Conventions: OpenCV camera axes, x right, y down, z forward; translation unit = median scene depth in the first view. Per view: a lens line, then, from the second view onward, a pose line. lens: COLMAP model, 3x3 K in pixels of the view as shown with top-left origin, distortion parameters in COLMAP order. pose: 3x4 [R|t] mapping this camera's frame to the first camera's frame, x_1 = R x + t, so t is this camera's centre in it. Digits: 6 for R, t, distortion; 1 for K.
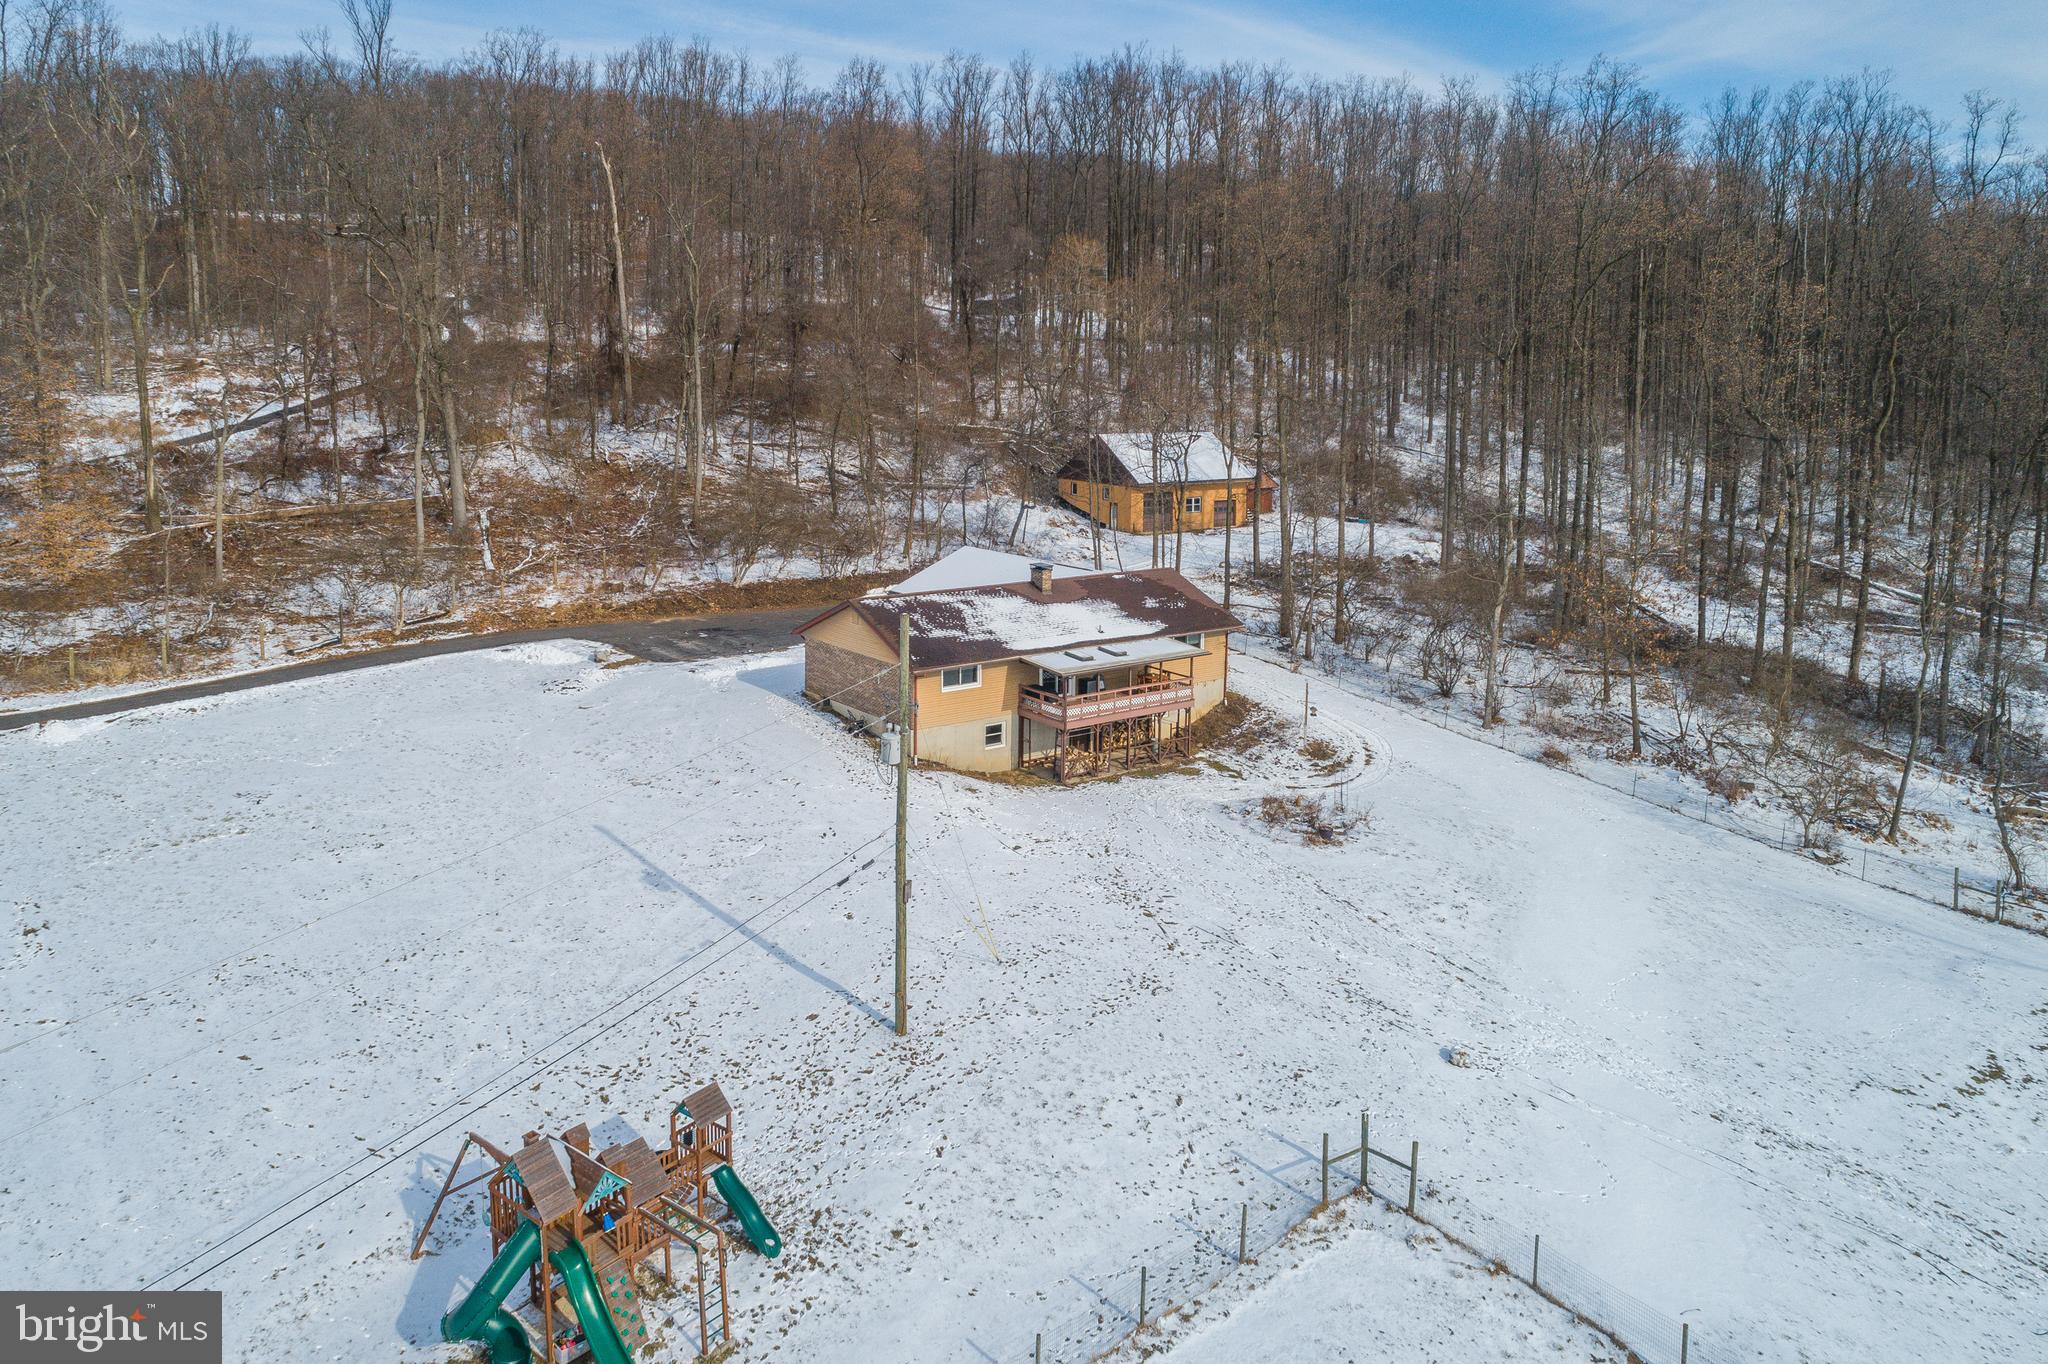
lens RADIAL K [[1447.2, 0, 999.8], [0, 1447.2, 452.2], [0, 0, 1]] dist [-0.004715, -0.001243]
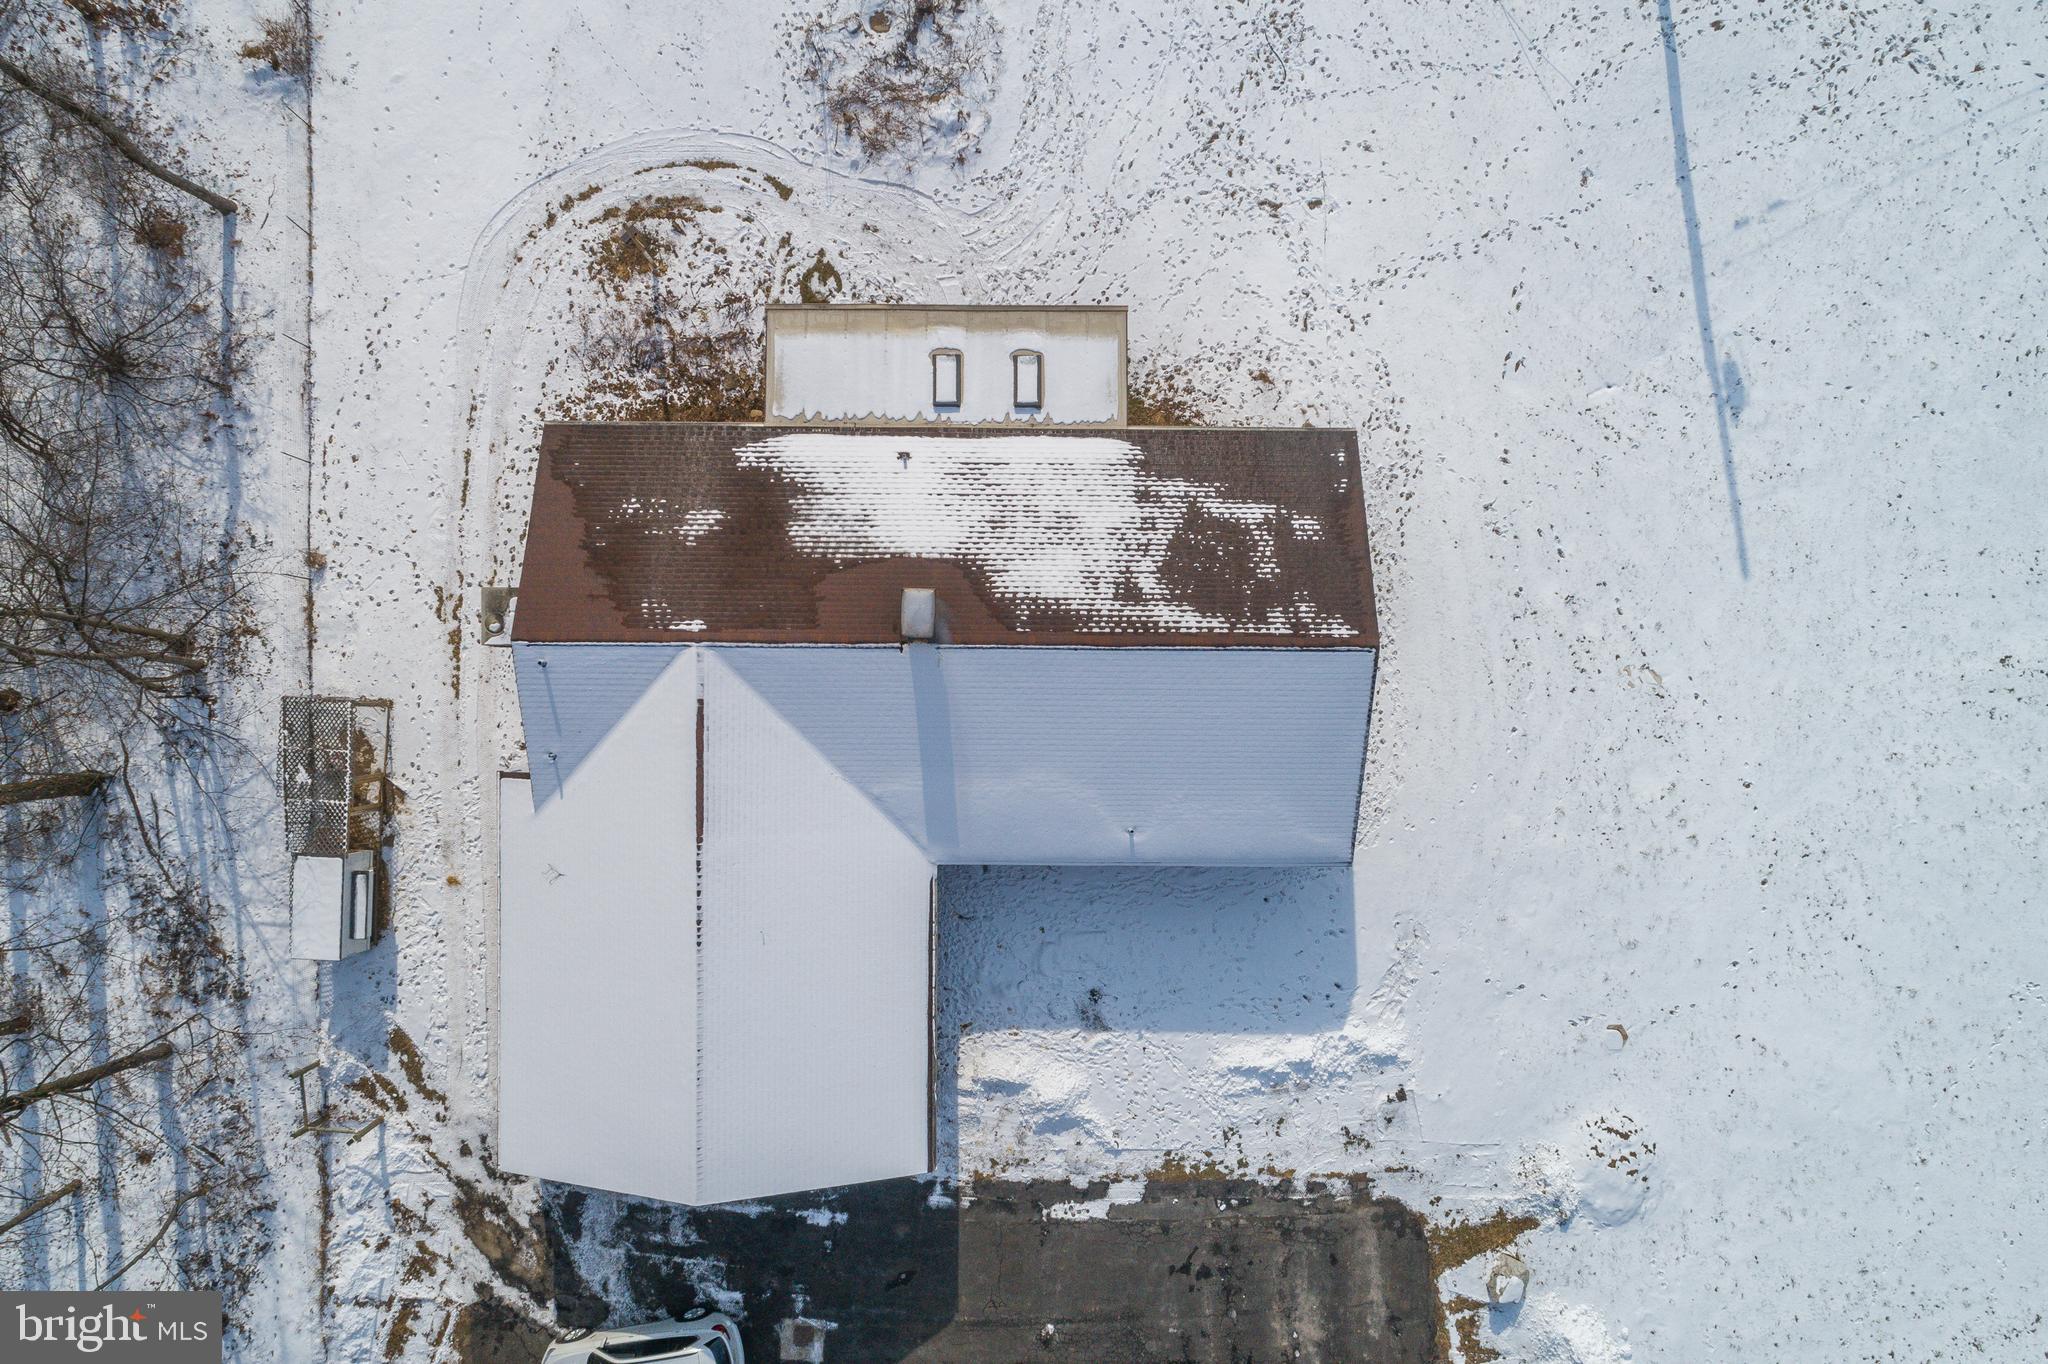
lens RADIAL K [[1380.5, 0, 1017.5], [0, 1380.5, 684.7], [0, 0, 1]] dist [-0.004297, 0.002658]
pose [[-0.795444, -0.605475, -0.025866, 0.001458], [0.012547, -0.059127, 0.998172, -0.357408], [-0.605897, 0.793665, 0.054629, 0.980295]]
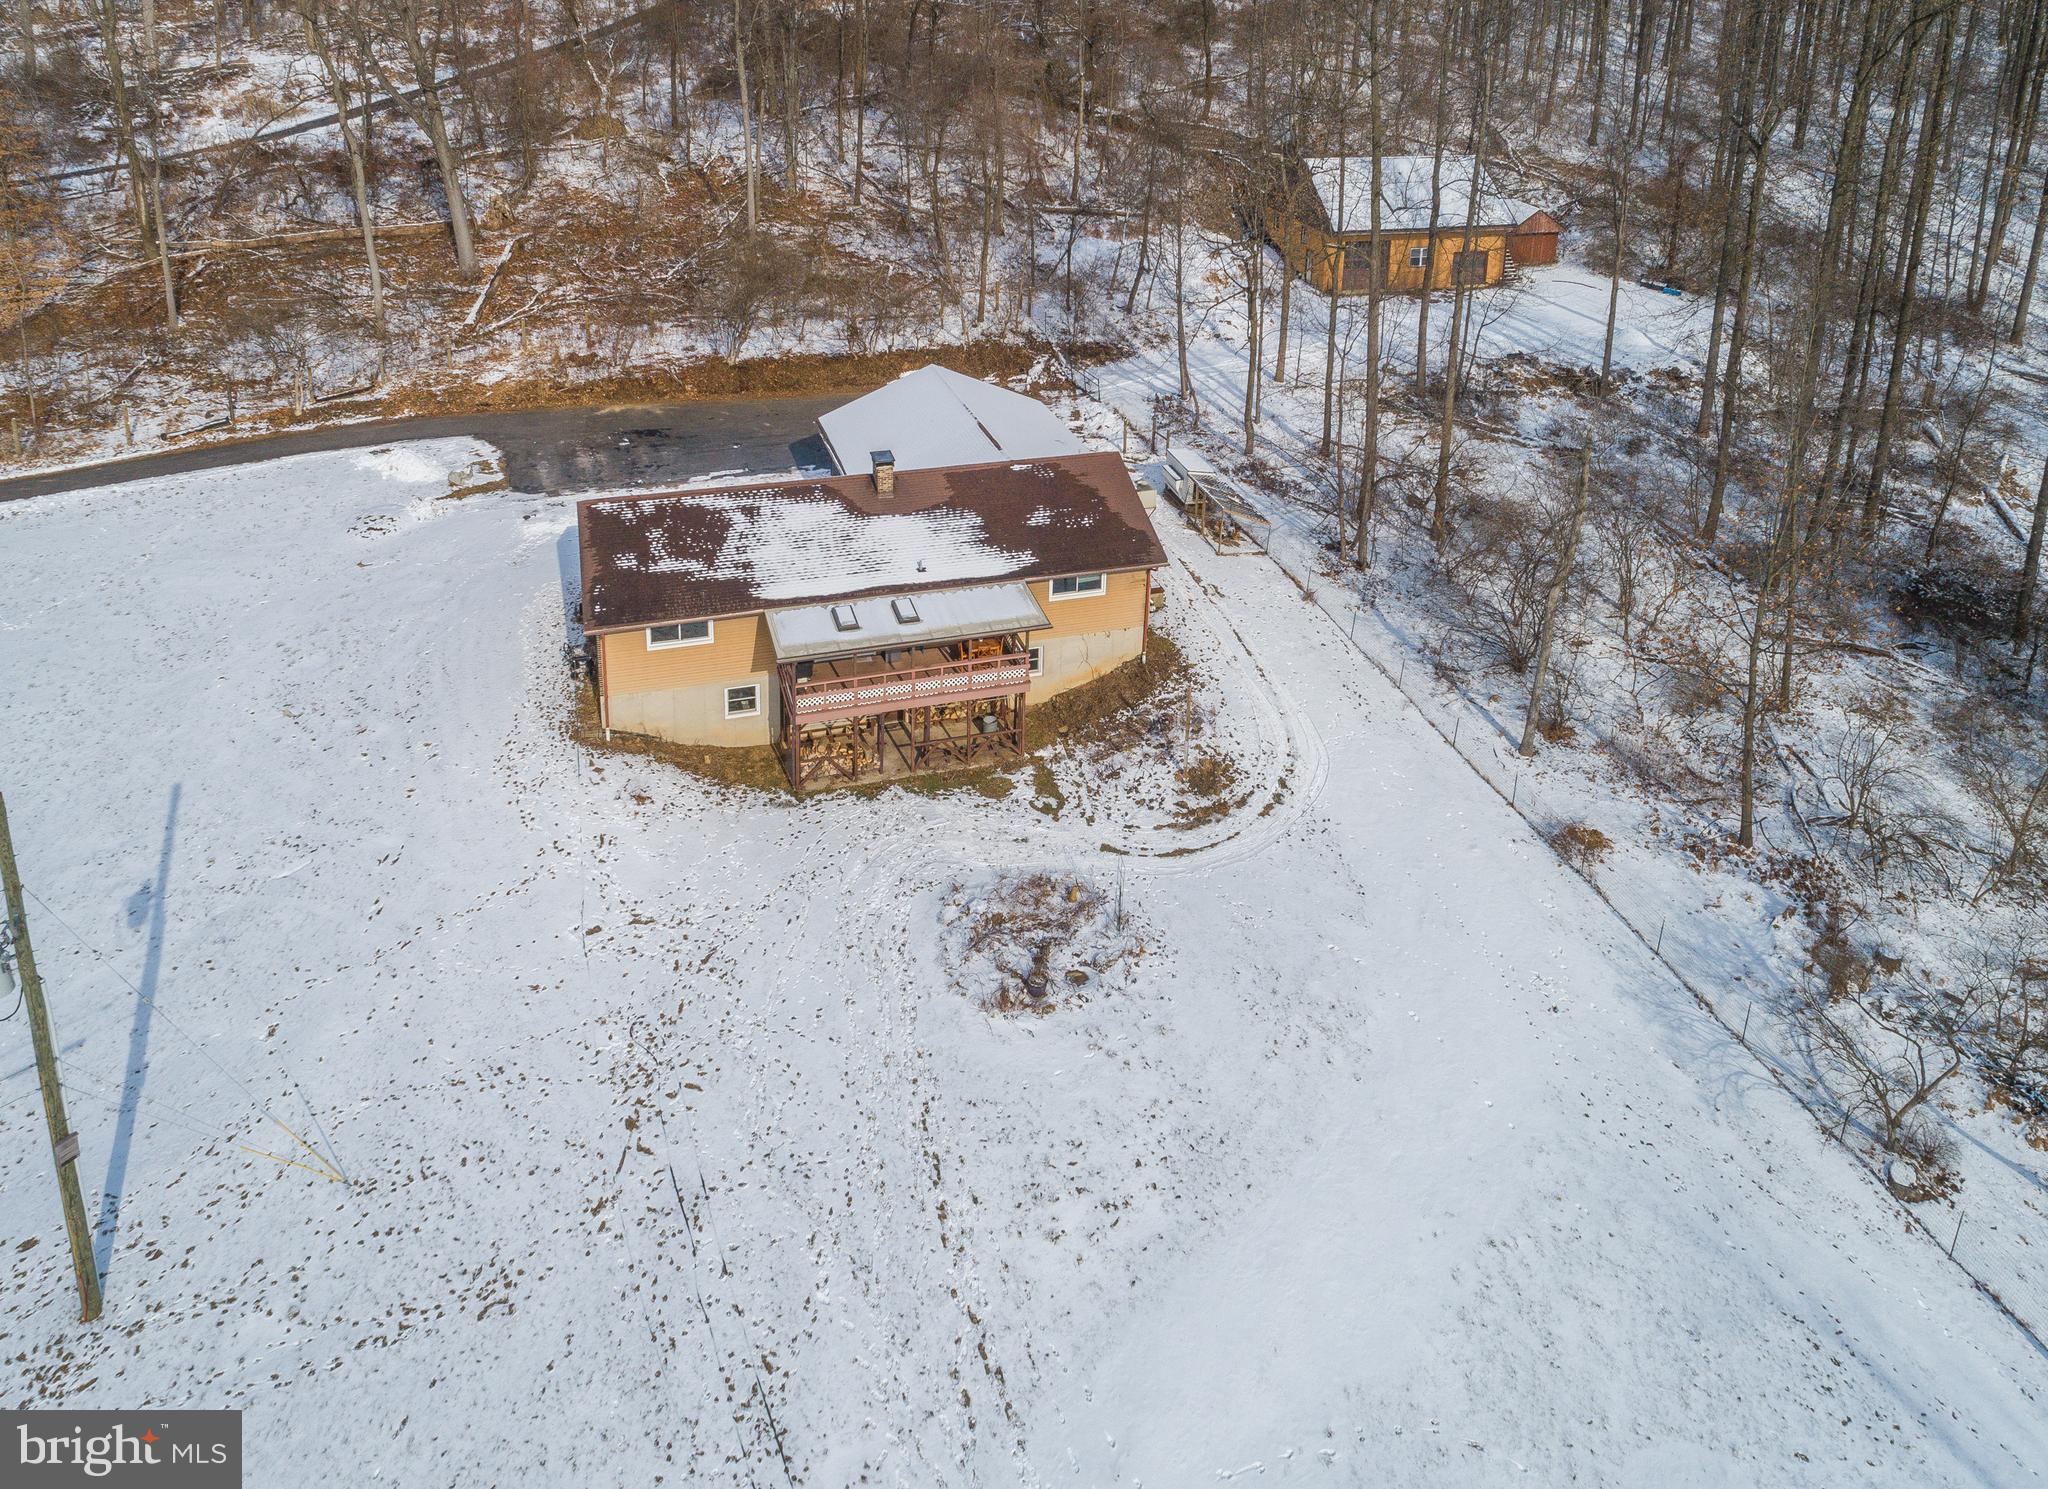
lens RADIAL K [[1505.4, 0, 1056.1], [0, 1505.4, 296.3], [0, 0, 1]] dist [0.001387, -0.003892]
pose [[0.946804, 0.087036, -0.309818, 0.344733], [-0.029417, 0.982109, 0.186000, -0.148244], [0.320463, -0.166991, 0.932425, 0.328626]]
